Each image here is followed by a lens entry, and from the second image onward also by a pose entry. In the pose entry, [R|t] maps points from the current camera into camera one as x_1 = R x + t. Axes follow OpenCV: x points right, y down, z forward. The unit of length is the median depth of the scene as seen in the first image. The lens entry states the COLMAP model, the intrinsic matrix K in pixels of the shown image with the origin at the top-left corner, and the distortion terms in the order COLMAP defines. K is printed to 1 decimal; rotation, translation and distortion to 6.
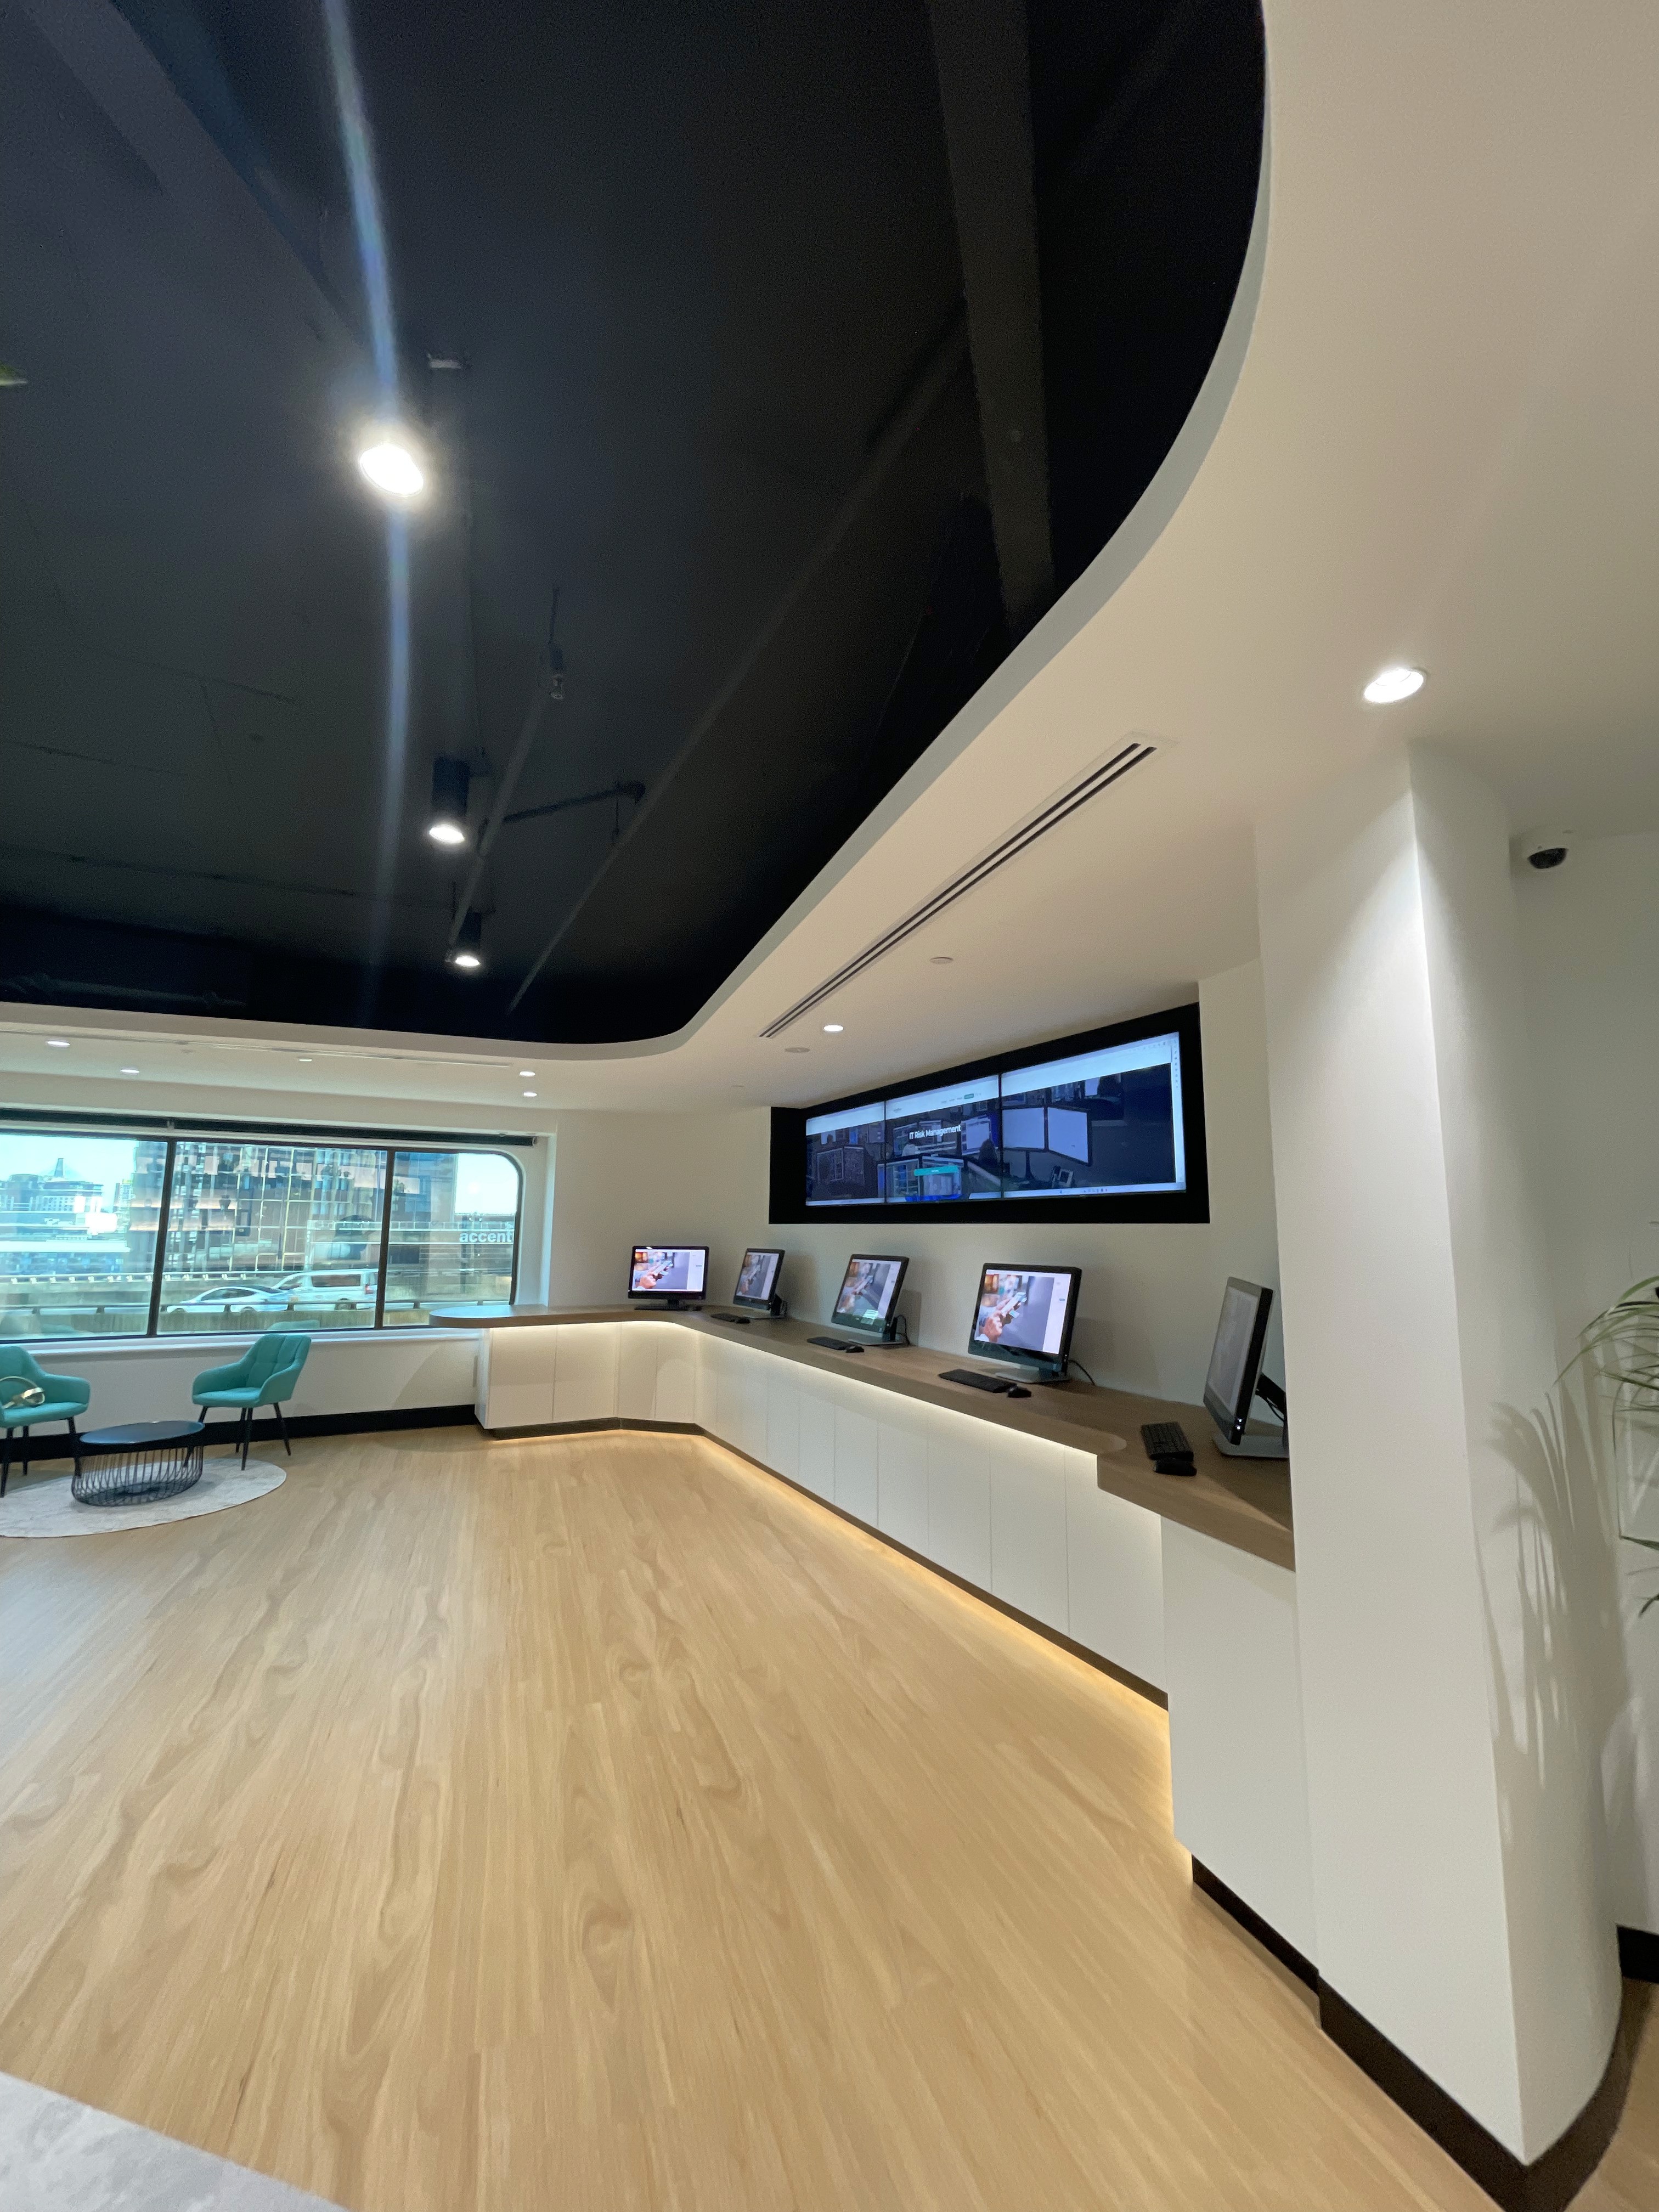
lens RADIAL K [[900.8, 0, 829.5], [0, 900.8, 1106.0], [0, 0, 1]] dist [0.020303, -0.000031]
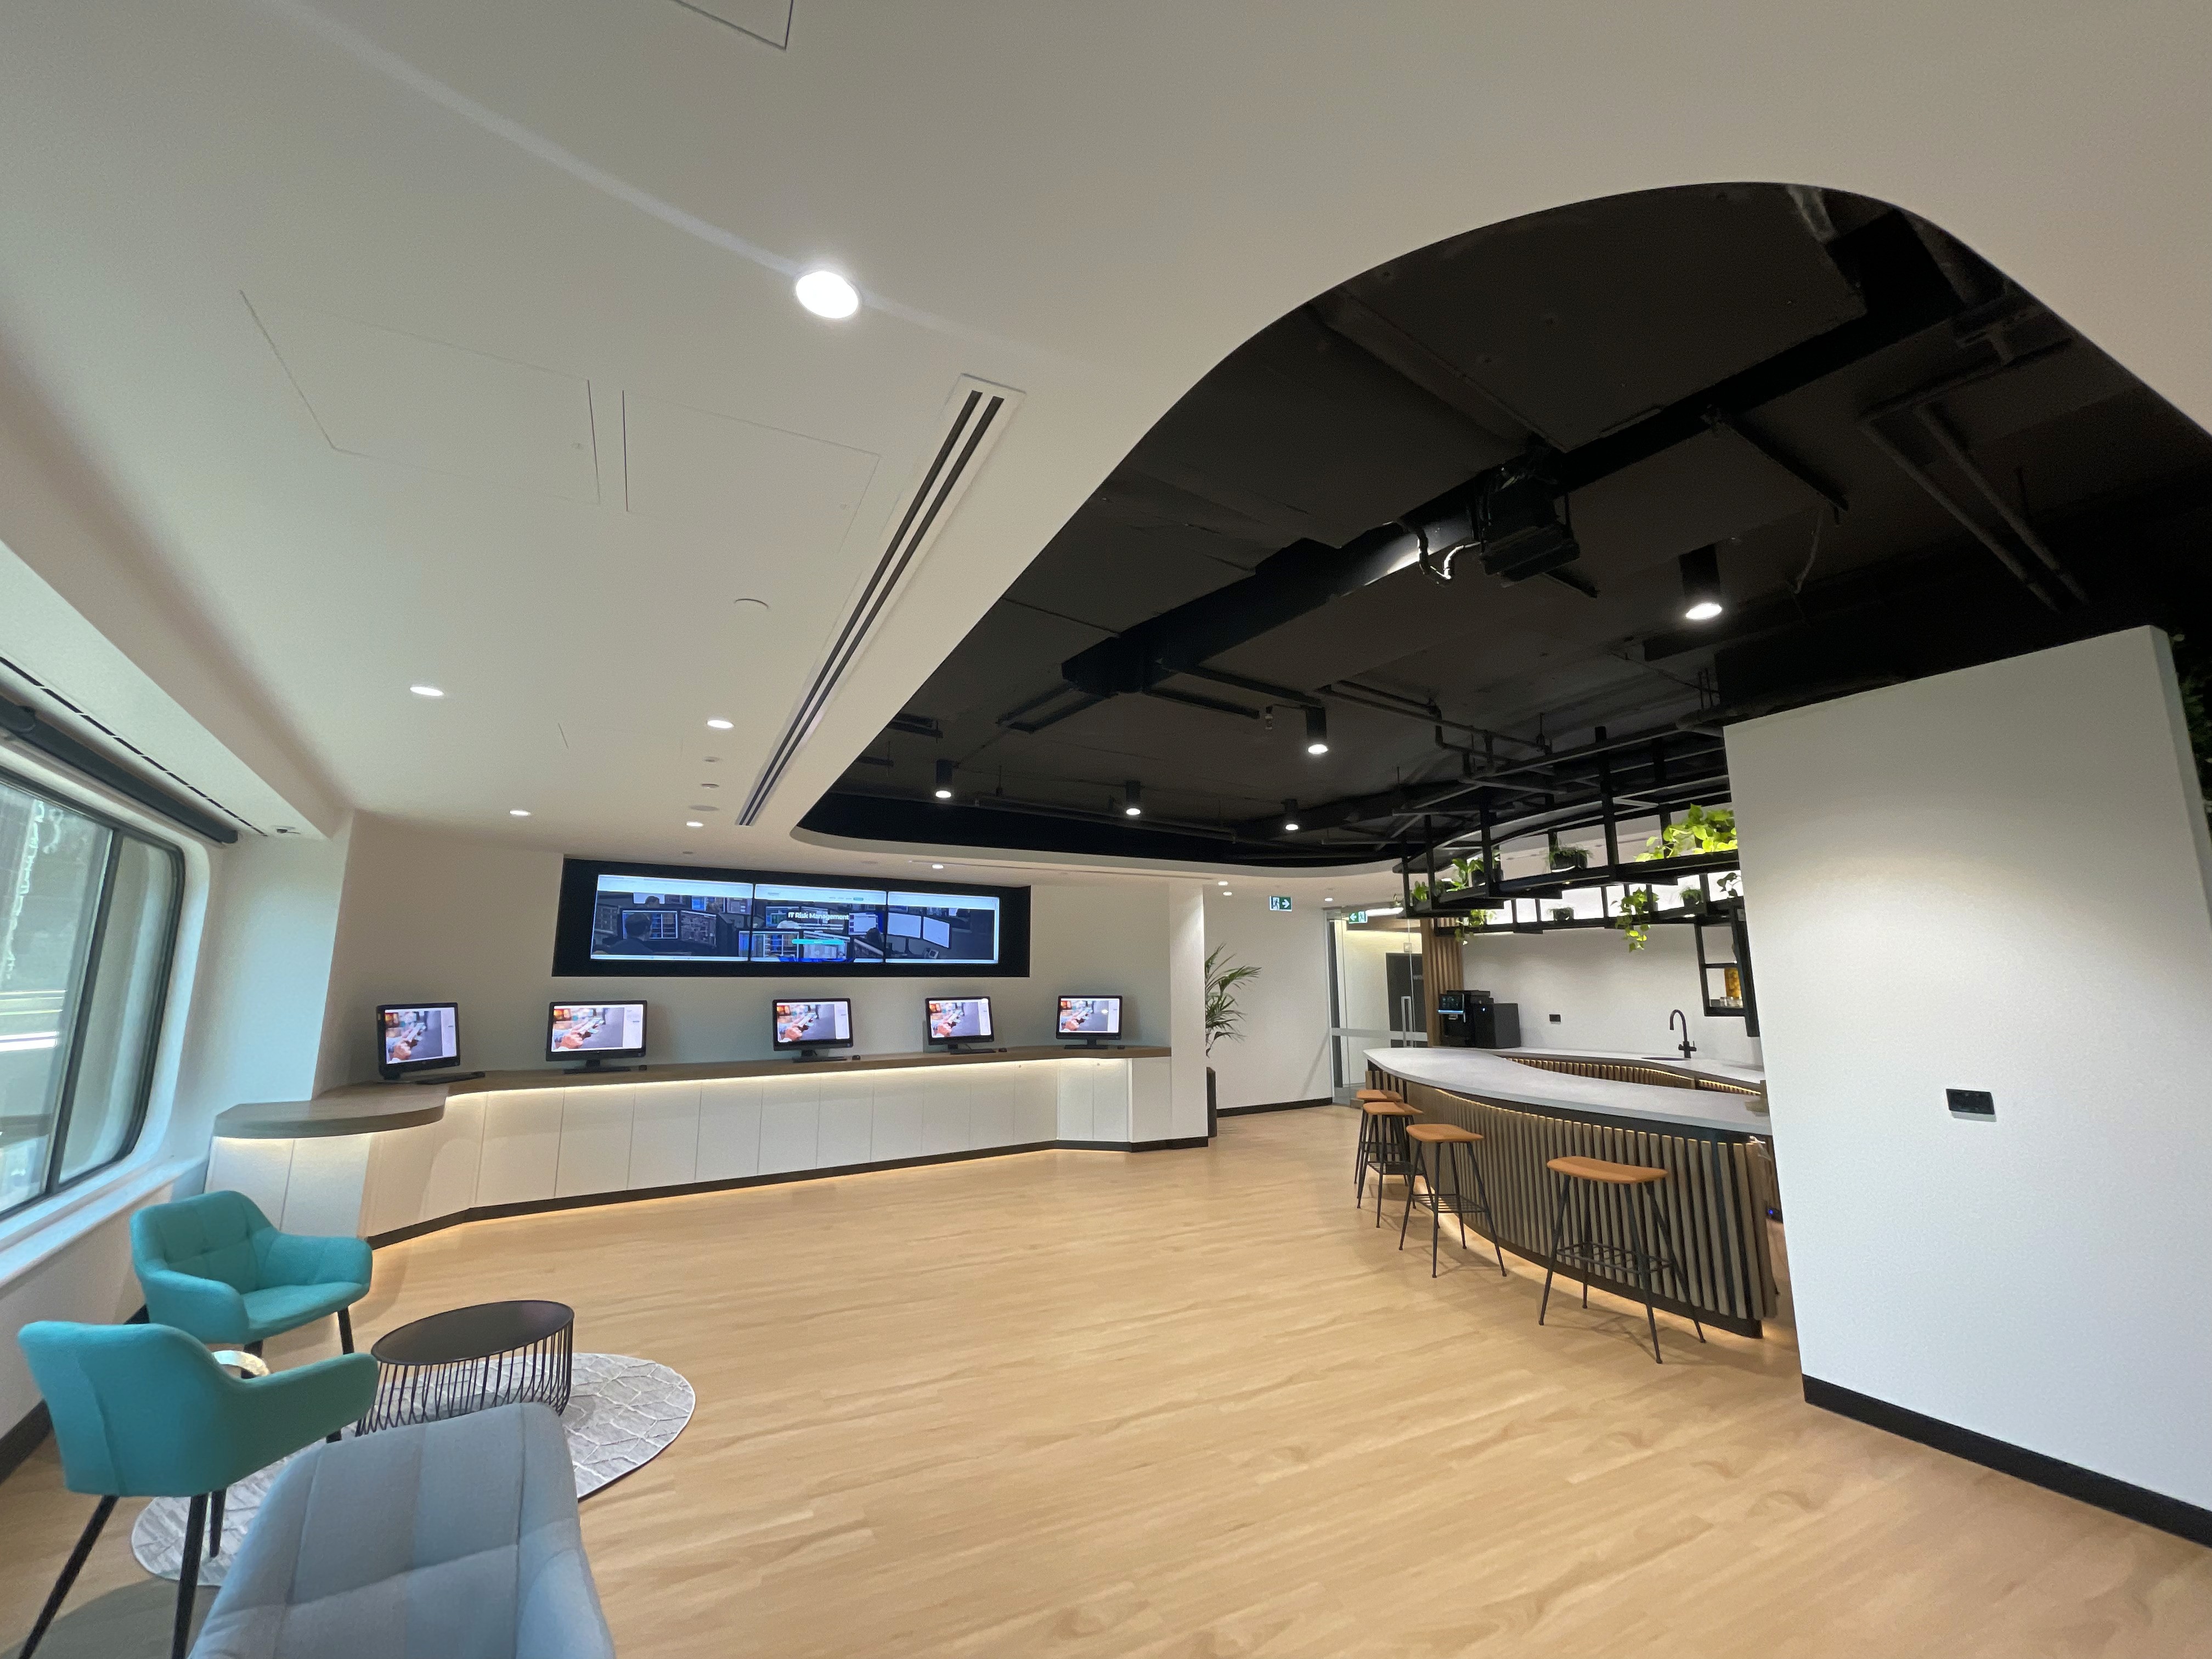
lens RADIAL K [[892.2, 0, 1106.0], [0, 892.2, 829.5], [0, 0, 1]] dist [-0.000151, -0.000018]
pose [[-0.127653, 0.151404, 0.980195, -1.526989], [-0.136161, 0.976247, -0.168527, 0.078468], [-0.982428, -0.154977, -0.104006, 0.750239]]
